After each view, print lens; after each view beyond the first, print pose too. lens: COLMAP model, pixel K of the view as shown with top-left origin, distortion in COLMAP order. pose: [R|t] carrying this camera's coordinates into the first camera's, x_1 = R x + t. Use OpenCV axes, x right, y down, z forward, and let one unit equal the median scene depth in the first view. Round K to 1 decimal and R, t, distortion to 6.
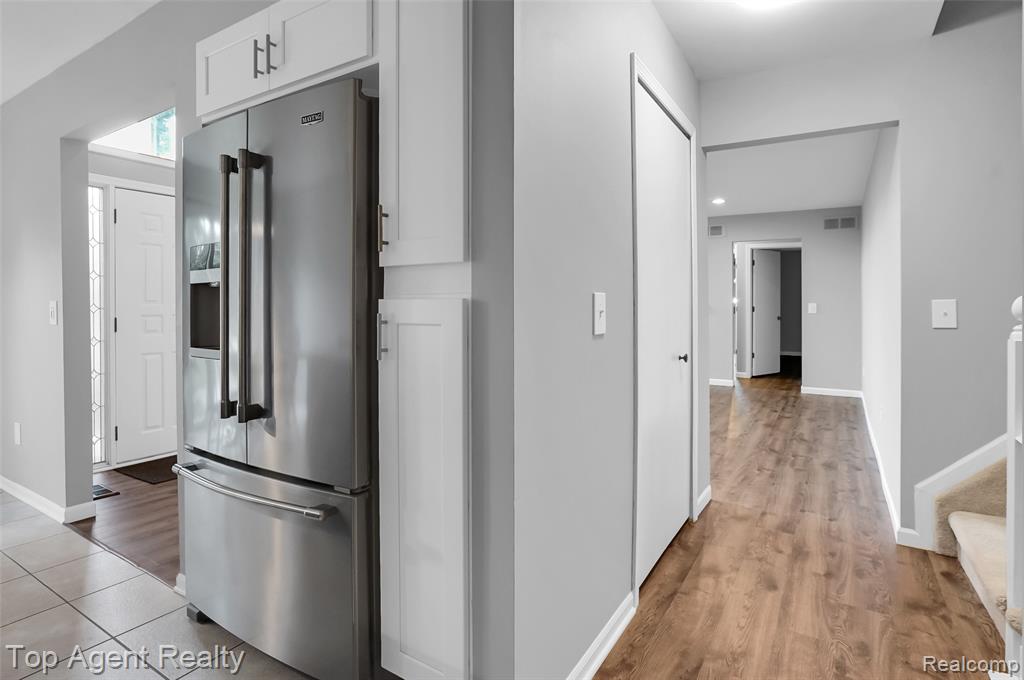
lens RADIAL K [[528.6, 0, 512.0], [0, 528.6, 304.5], [0, 0, 1]] dist [-0.001969, -0.000271]
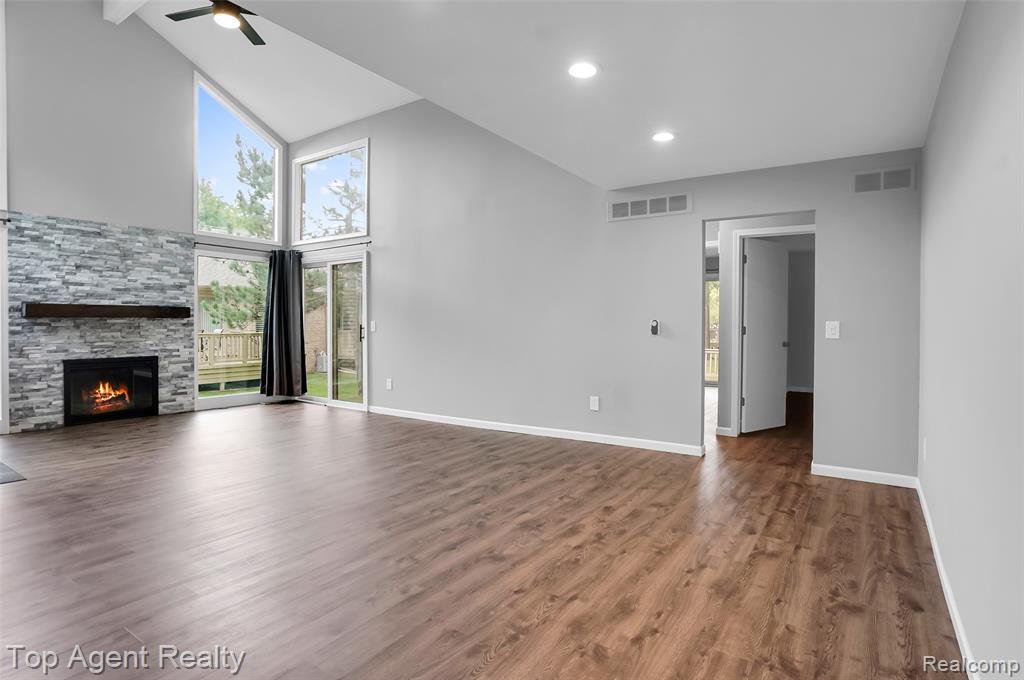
lens RADIAL K [[544.8, 0, 510.8], [0, 544.8, 329.6], [0, 0, 1]] dist [-0.042864, 0.029220]
pose [[0.999306, 0.006454, -0.036677, 0.617371], [-0.005960, 0.999890, 0.013552, 0.001092], [0.036761, -0.013324, 0.999235, 1.031160]]
